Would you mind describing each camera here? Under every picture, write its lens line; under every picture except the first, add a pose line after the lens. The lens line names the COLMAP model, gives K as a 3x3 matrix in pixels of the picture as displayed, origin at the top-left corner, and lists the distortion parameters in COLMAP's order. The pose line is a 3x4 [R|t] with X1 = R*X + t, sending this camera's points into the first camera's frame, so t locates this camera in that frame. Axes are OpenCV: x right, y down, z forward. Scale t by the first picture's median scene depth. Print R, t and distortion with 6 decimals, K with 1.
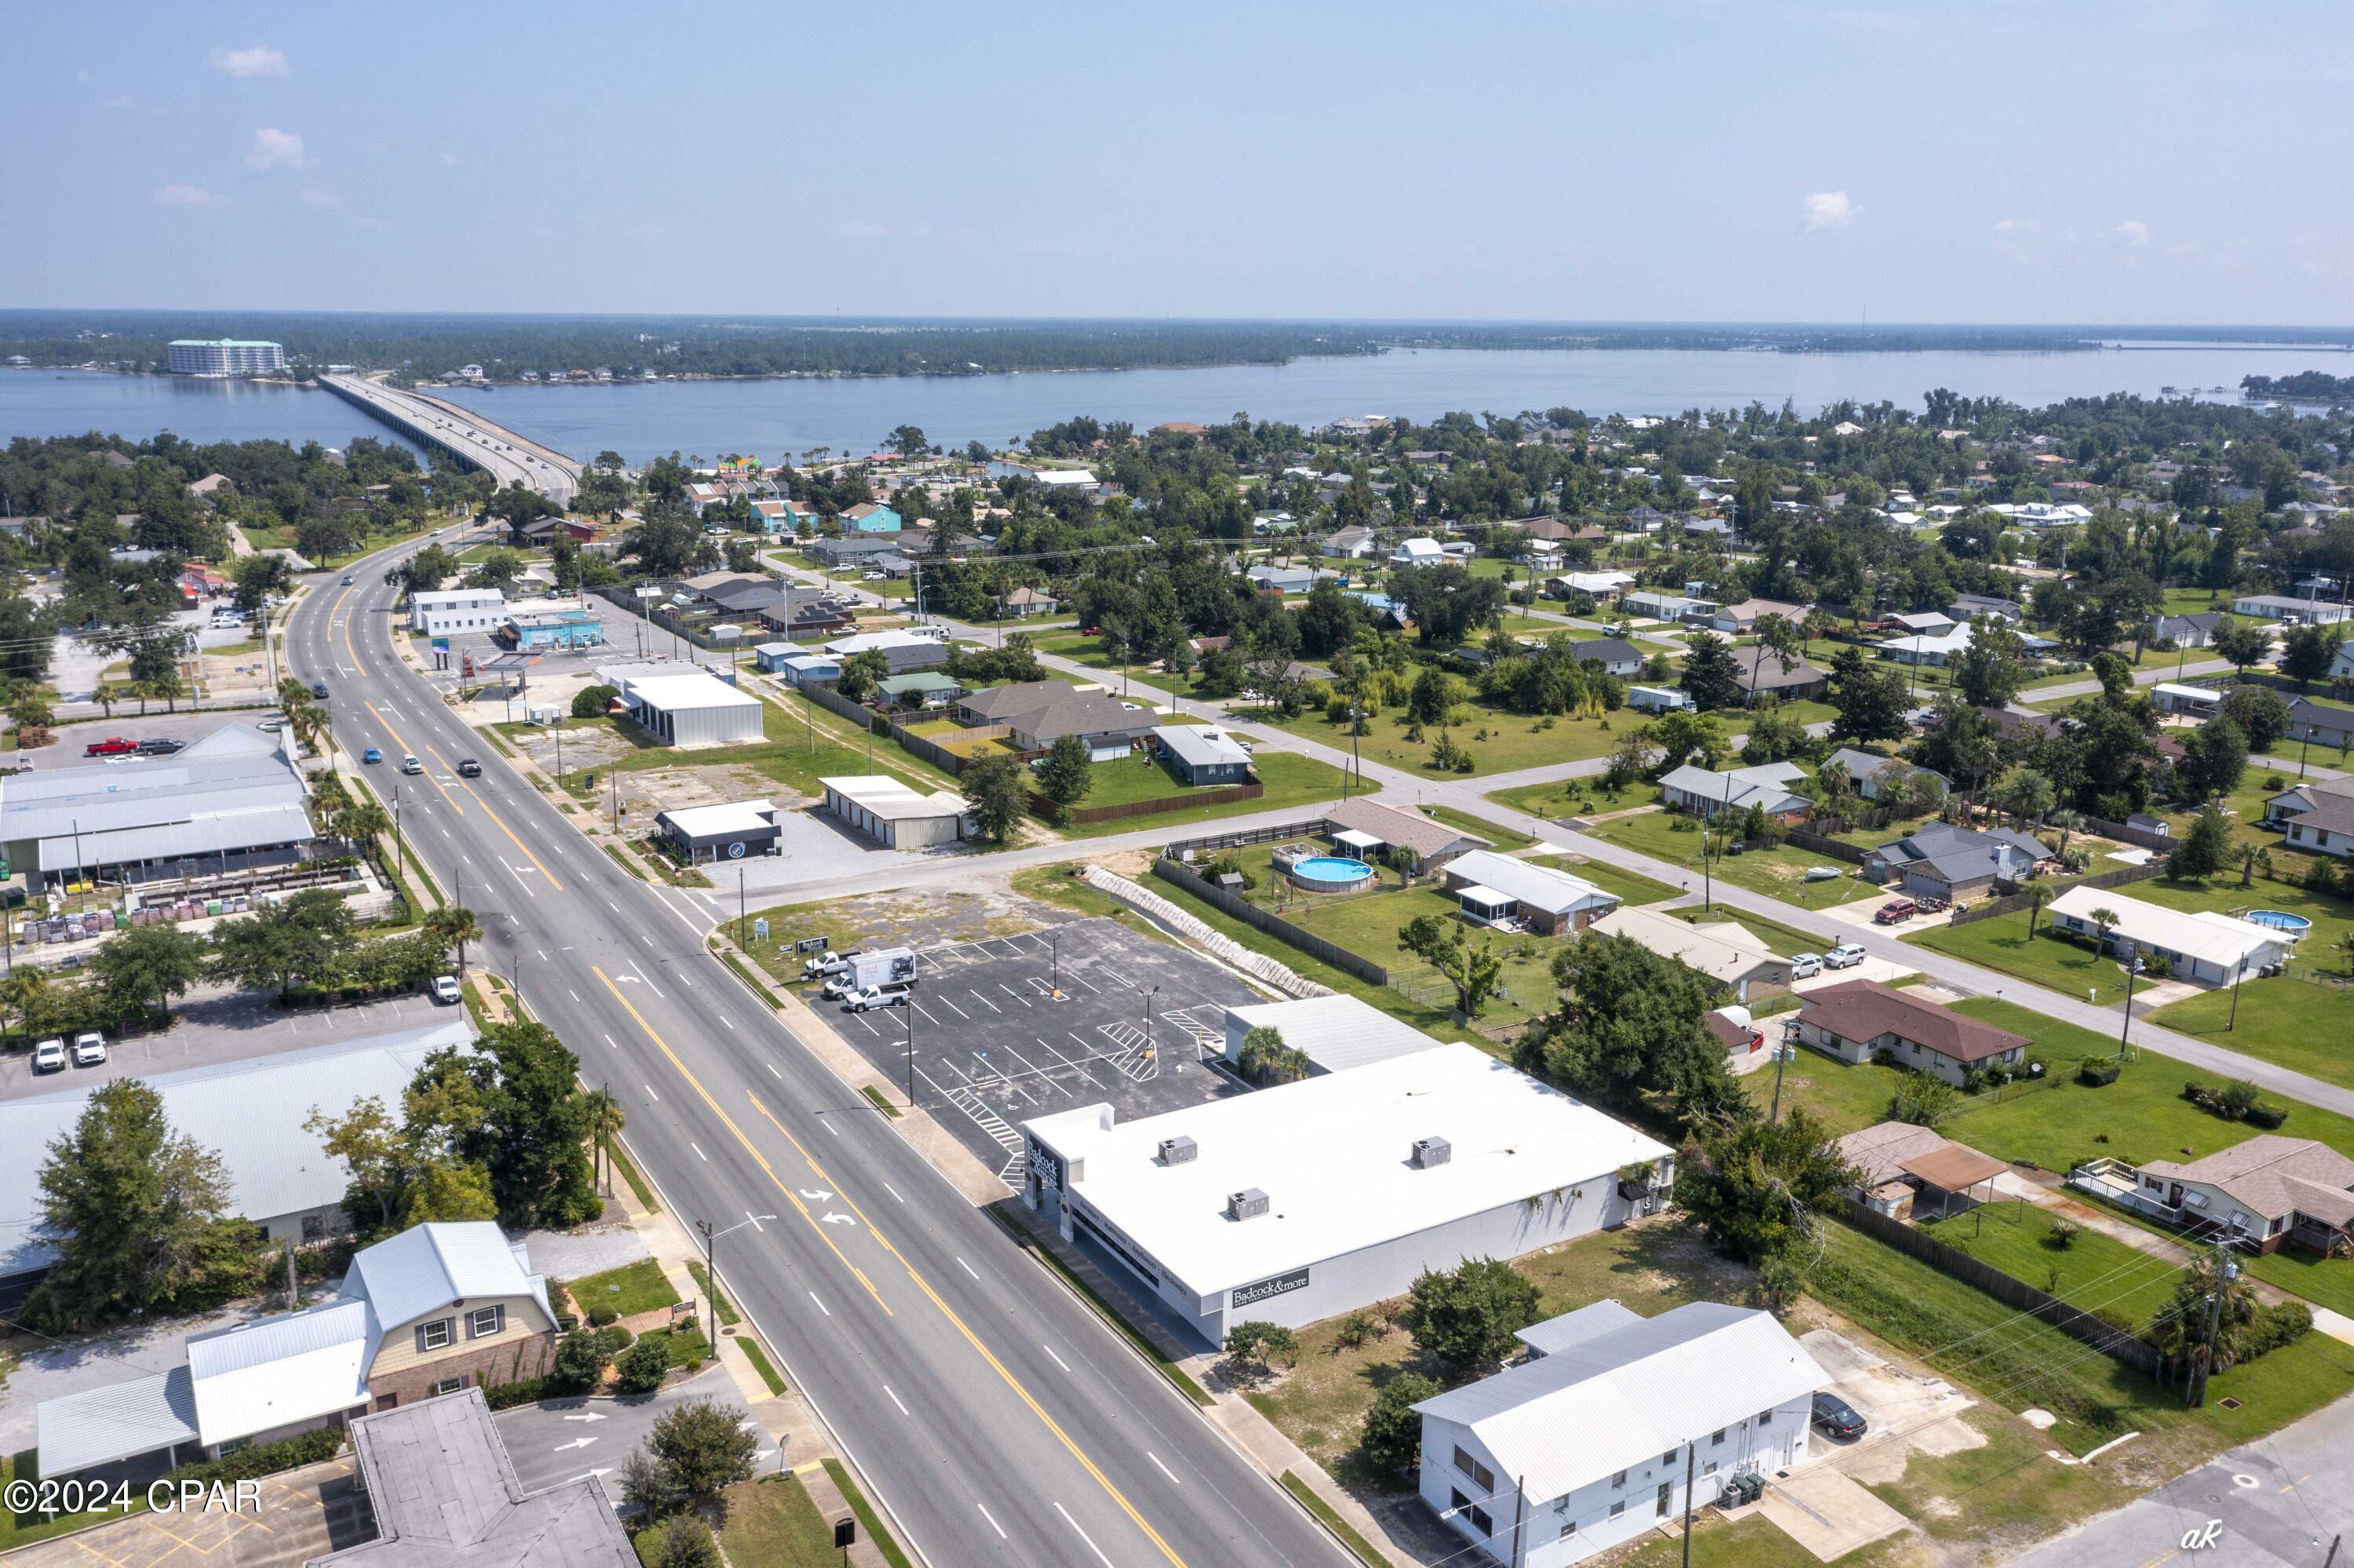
lens RADIAL K [[1854.2, 0, 1177.0], [0, 1854.2, 784.0], [0, 0, 1]] dist [-0.007752, 0.031717]
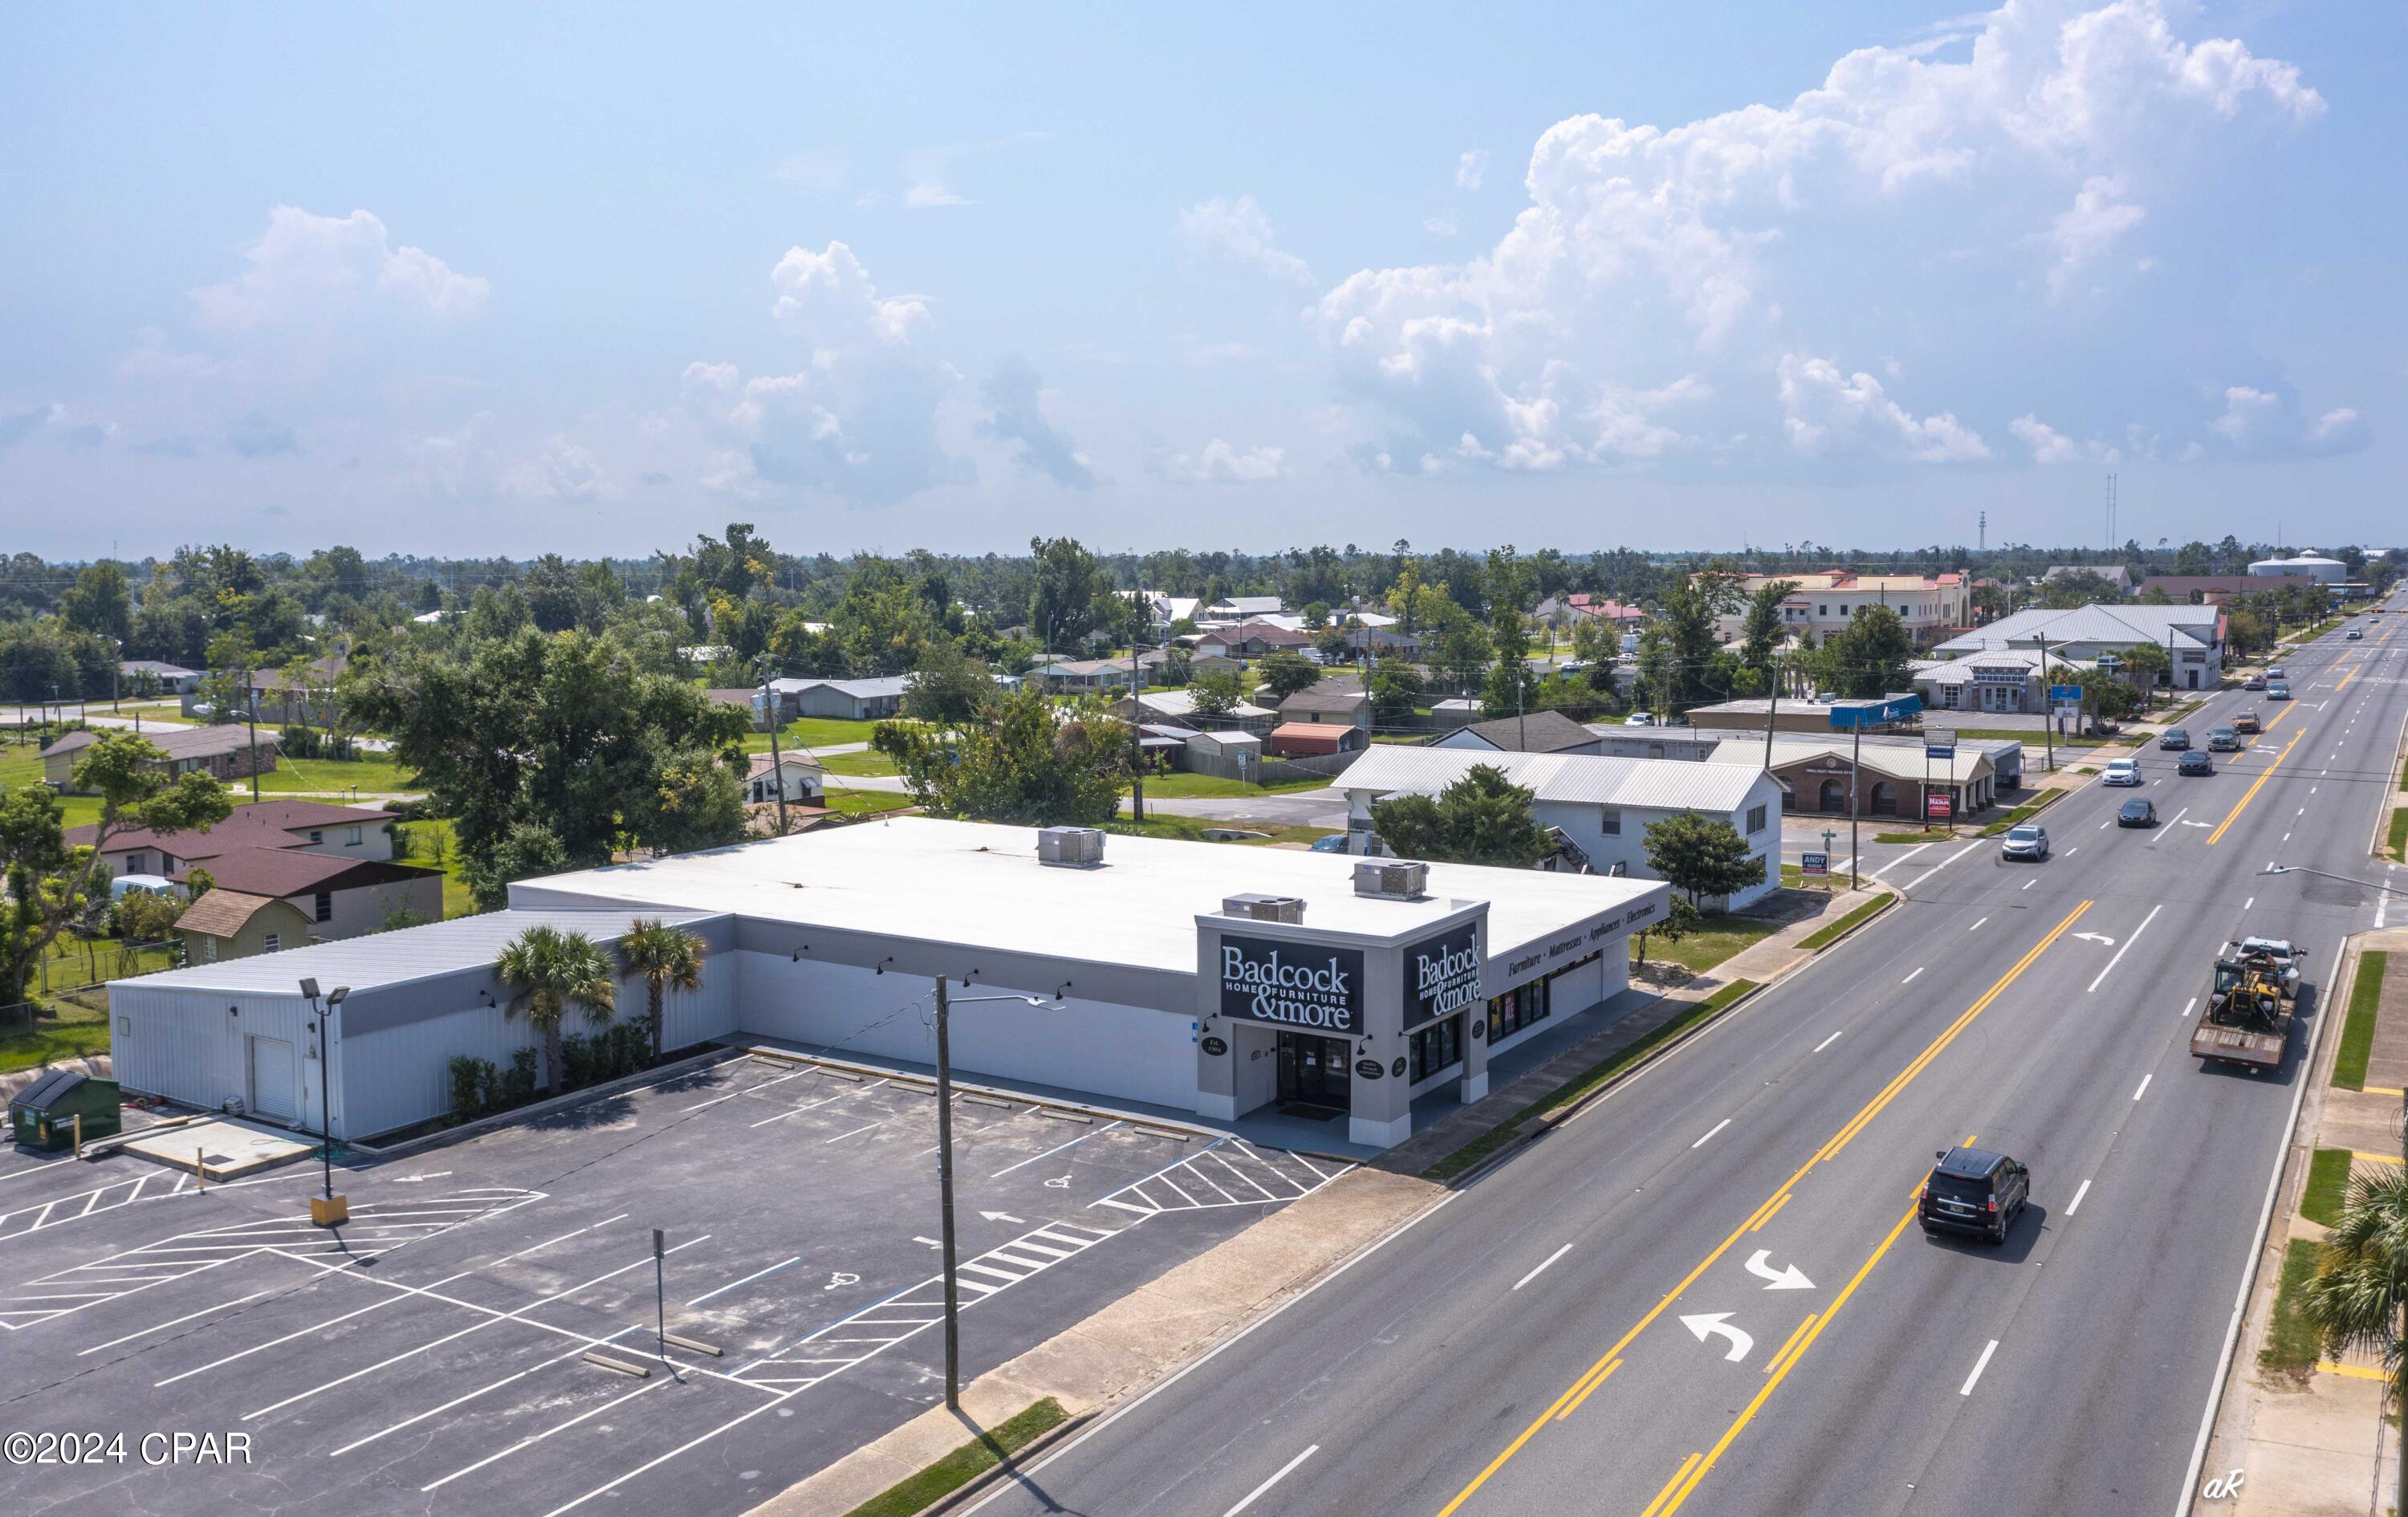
lens RADIAL K [[1948.0, 0, 1198.4], [0, 1948.0, 700.5], [0, 0, 1]] dist [0.000461, -0.011157]
pose [[-0.438645, -0.065854, 0.896244, -0.271314], [0.224369, 0.957702, 0.180181, 0.028565], [-0.870201, 0.280125, -0.405316, 0.732265]]
